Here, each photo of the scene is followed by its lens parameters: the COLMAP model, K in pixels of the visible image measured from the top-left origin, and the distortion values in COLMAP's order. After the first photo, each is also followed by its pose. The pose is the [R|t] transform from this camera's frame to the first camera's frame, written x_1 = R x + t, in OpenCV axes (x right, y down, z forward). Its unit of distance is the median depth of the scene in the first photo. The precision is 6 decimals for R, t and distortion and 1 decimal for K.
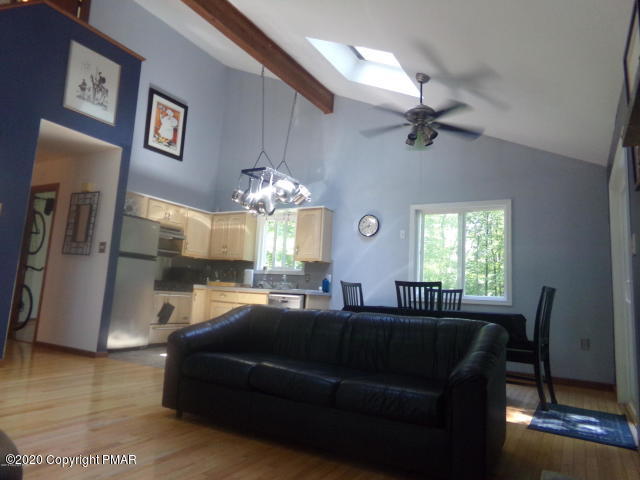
lens RADIAL K [[449.5, 0, 315.2], [0, 449.5, 238.0], [0, 0, 1]] dist [-0.075332, 0.124466]
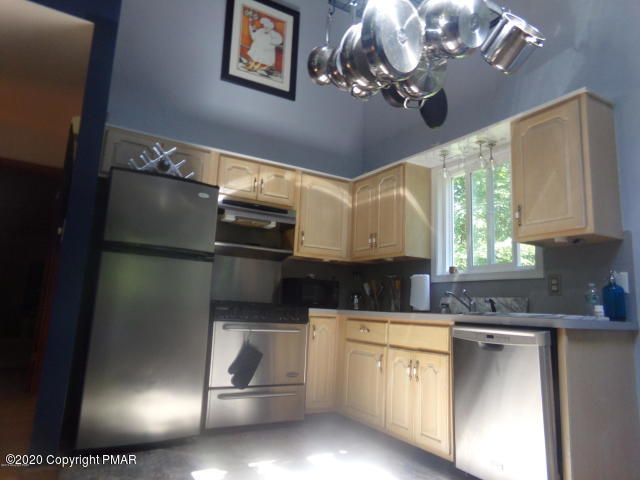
lens RADIAL K [[449.5, 0, 315.2], [0, 449.5, 238.0], [0, 0, 1]] dist [-0.075332, 0.124466]
pose [[0.877763, -0.095655, -0.469449, -0.014551], [0.068645, 0.994866, -0.074365, 0.062044], [0.474152, 0.033049, 0.879823, 0.541723]]
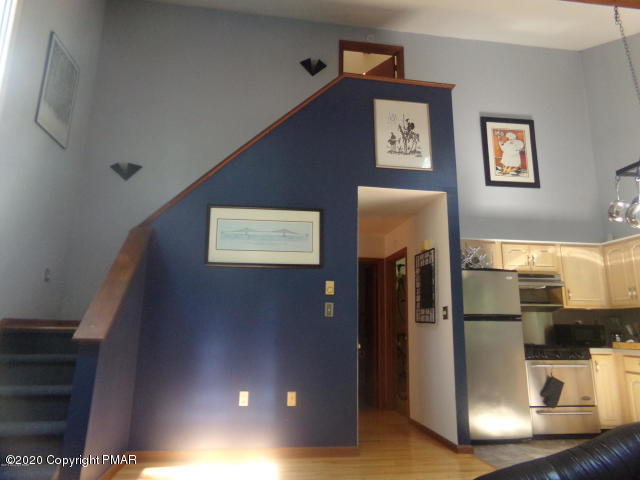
lens RADIAL K [[449.5, 0, 315.2], [0, 449.5, 238.0], [0, 0, 1]] dist [-0.075332, 0.124466]
pose [[0.632128, -0.216046, -0.744136, 0.017286], [0.132276, 0.976335, -0.171095, -0.003798], [0.763490, 0.009723, 0.645746, 0.206647]]
